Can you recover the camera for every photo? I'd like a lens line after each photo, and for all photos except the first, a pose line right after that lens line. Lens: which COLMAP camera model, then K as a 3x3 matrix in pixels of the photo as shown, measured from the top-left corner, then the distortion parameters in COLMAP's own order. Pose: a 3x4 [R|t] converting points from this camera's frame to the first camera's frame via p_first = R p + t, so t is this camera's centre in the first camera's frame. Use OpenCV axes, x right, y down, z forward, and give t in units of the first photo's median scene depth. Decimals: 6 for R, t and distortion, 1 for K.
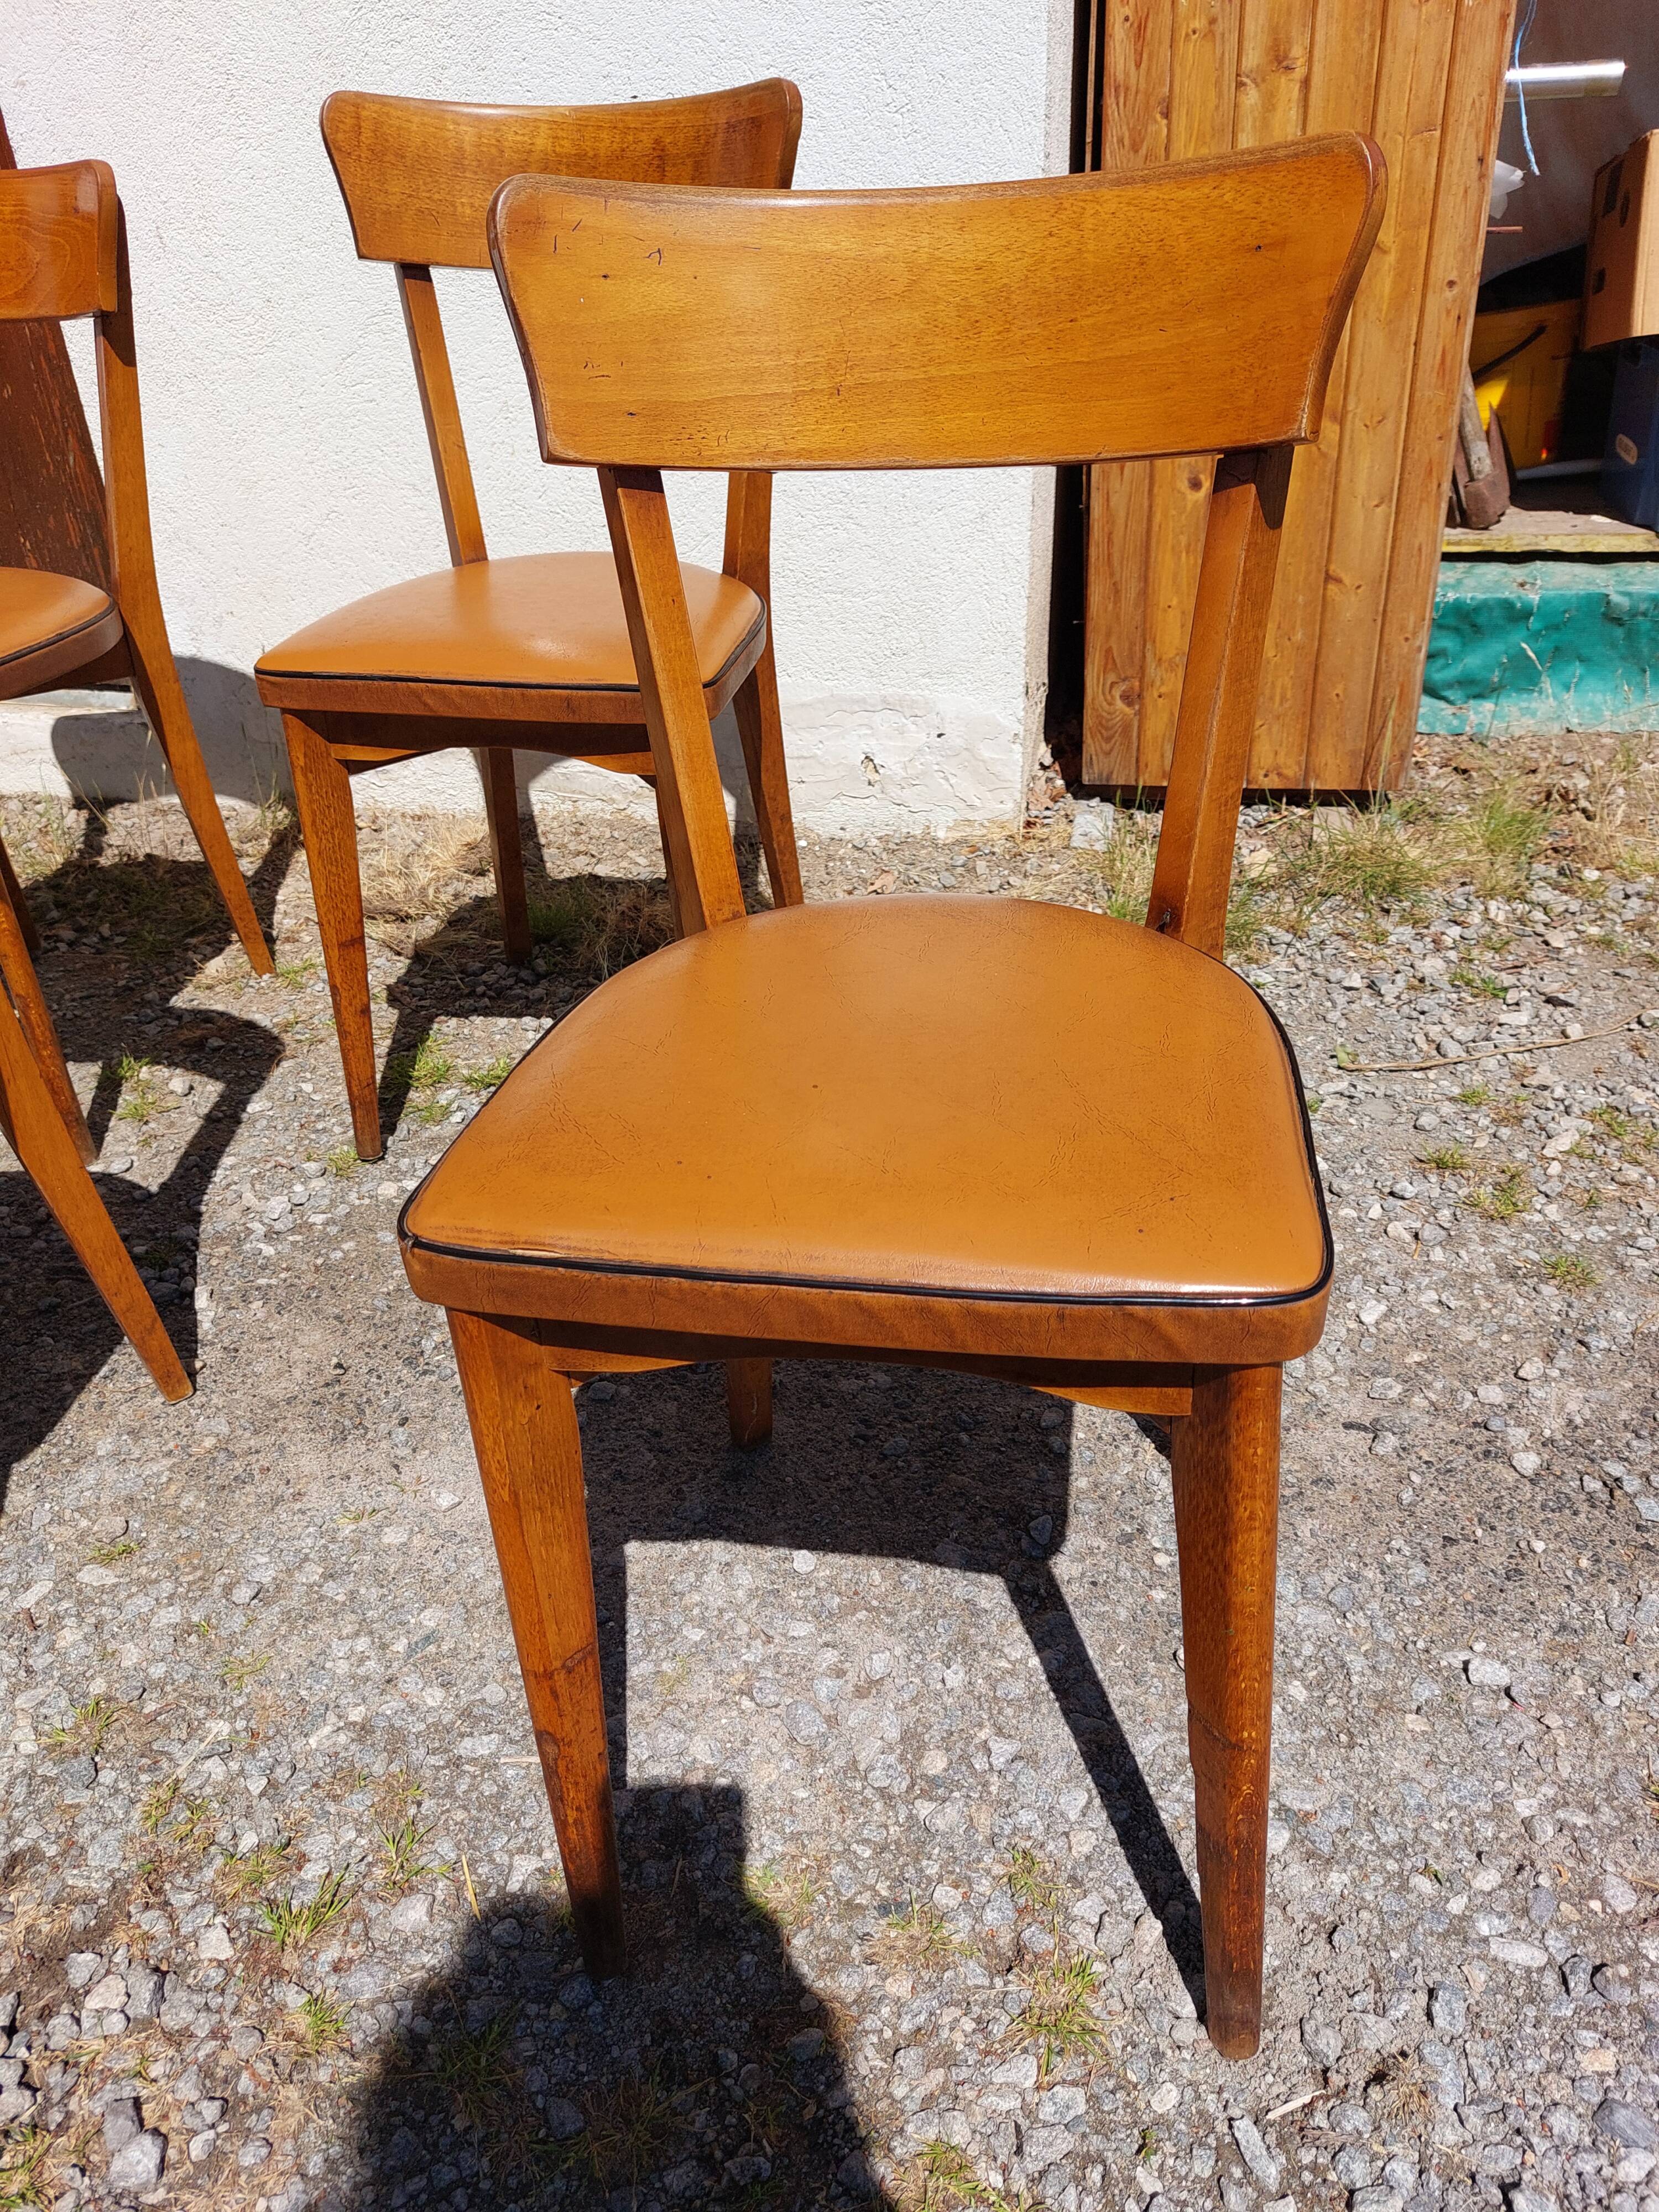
lens RADIAL K [[1616.9, 0, 860.9], [0, 1616.9, 1130.5], [0, 0, 1]] dist [0.036980, -0.037644]
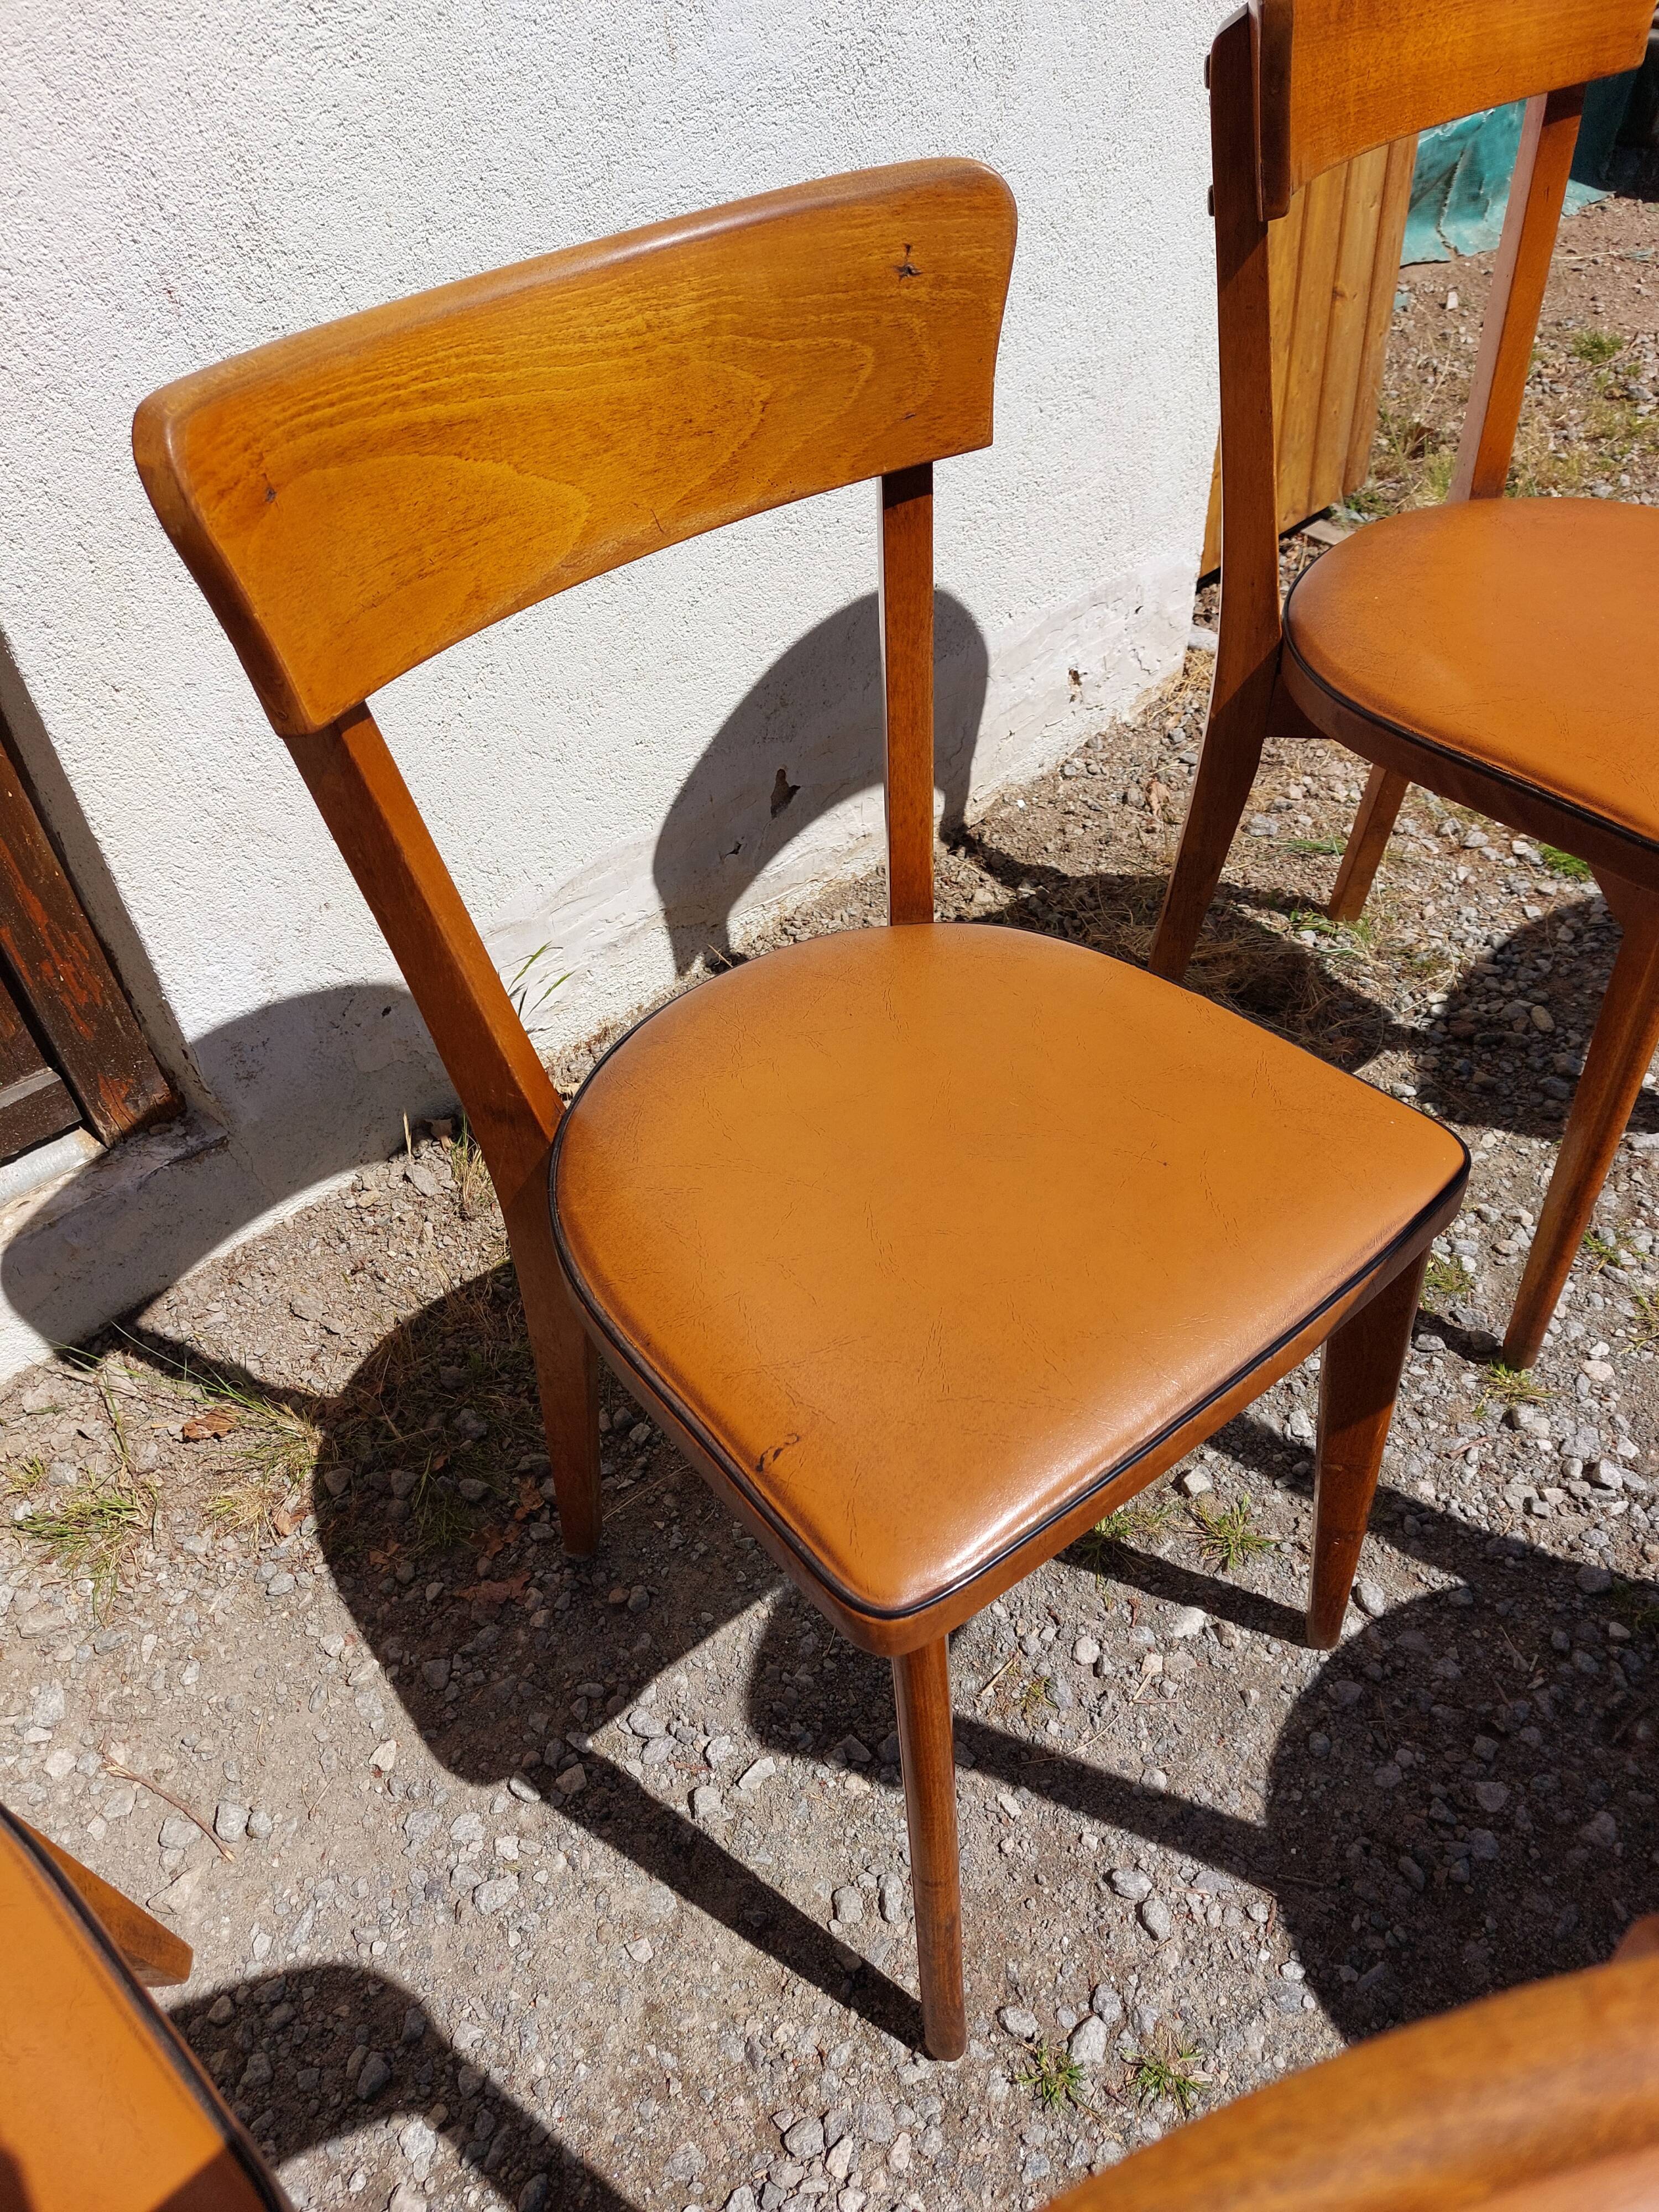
lens RADIAL K [[1616.9, 0, 829.1], [0, 1616.9, 1137.4], [0, 0, 1]] dist [0.036980, -0.037644]
pose [[0.606030, -0.572028, 0.552731, -0.969336], [0.458288, 0.819046, 0.345161, -0.550624], [-0.650154, 0.044132, 0.758520, 0.667189]]
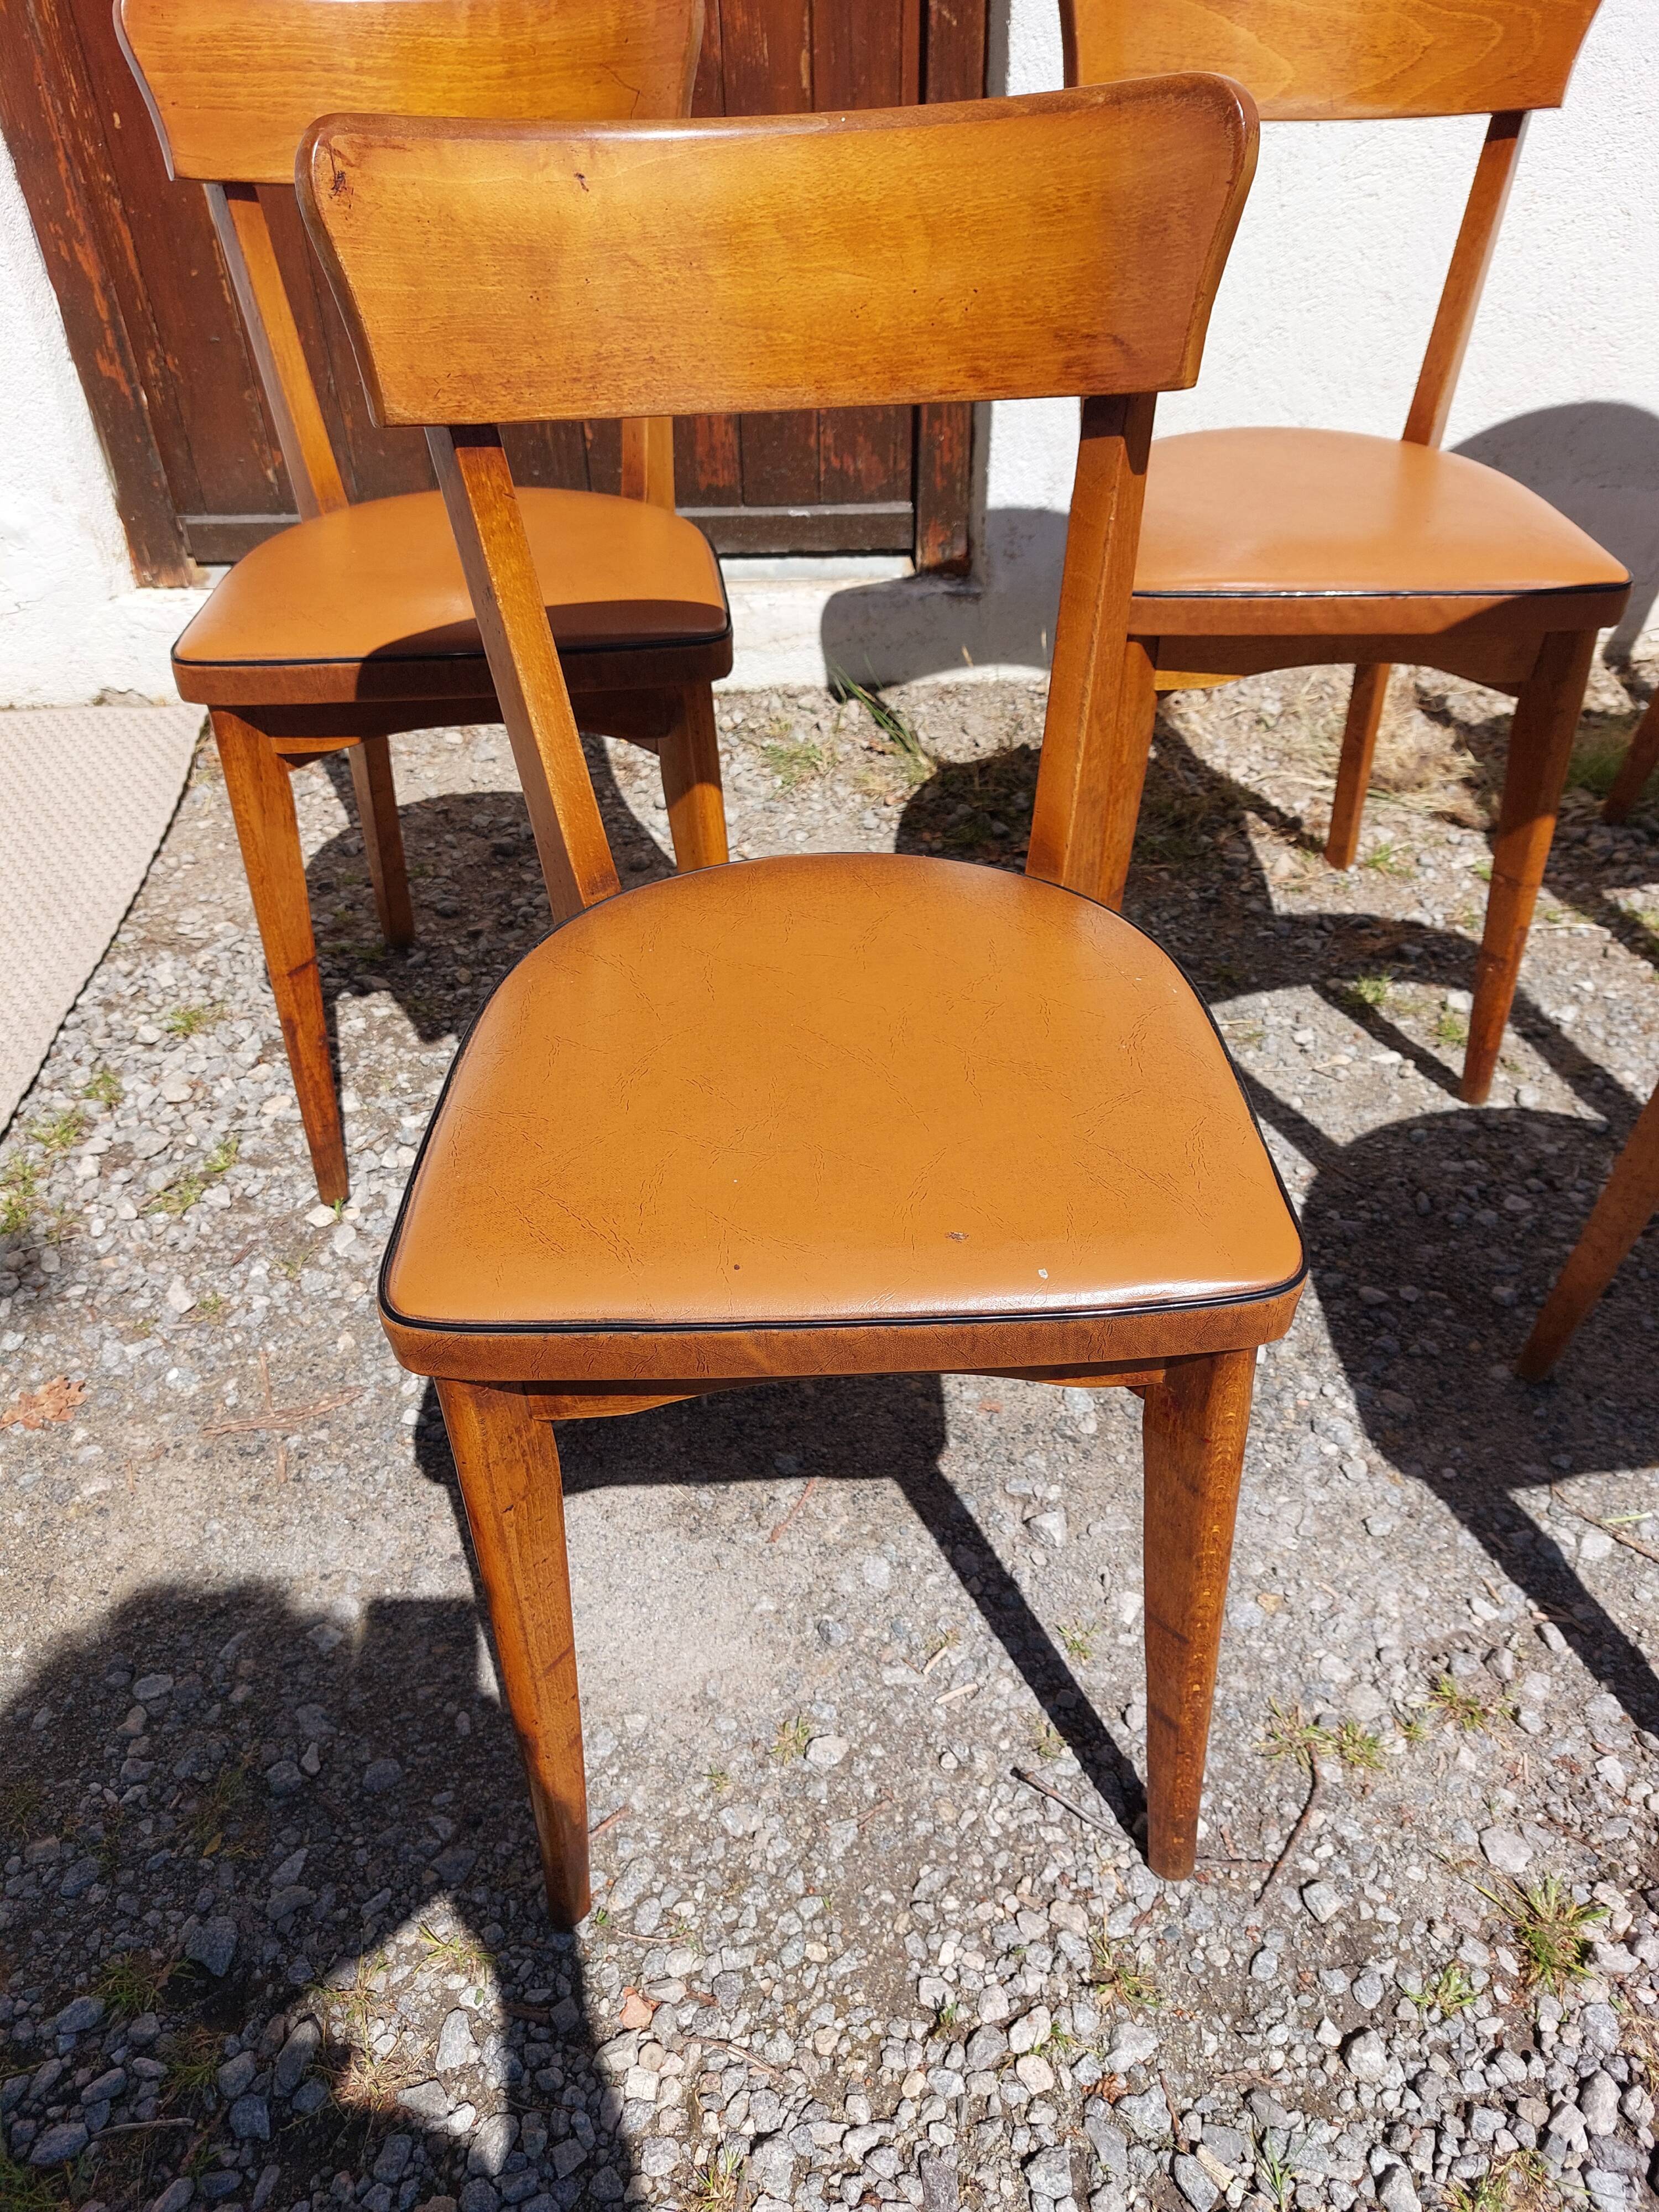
lens RADIAL K [[1616.9, 0, 840.6], [0, 1616.9, 1120.6], [0, 0, 1]] dist [0.036980, -0.037644]
pose [[0.971923, -0.141737, 0.187819, -1.112116], [0.116972, 0.983641, 0.136997, -0.151345], [-0.204164, -0.111181, 0.972603, 0.202020]]
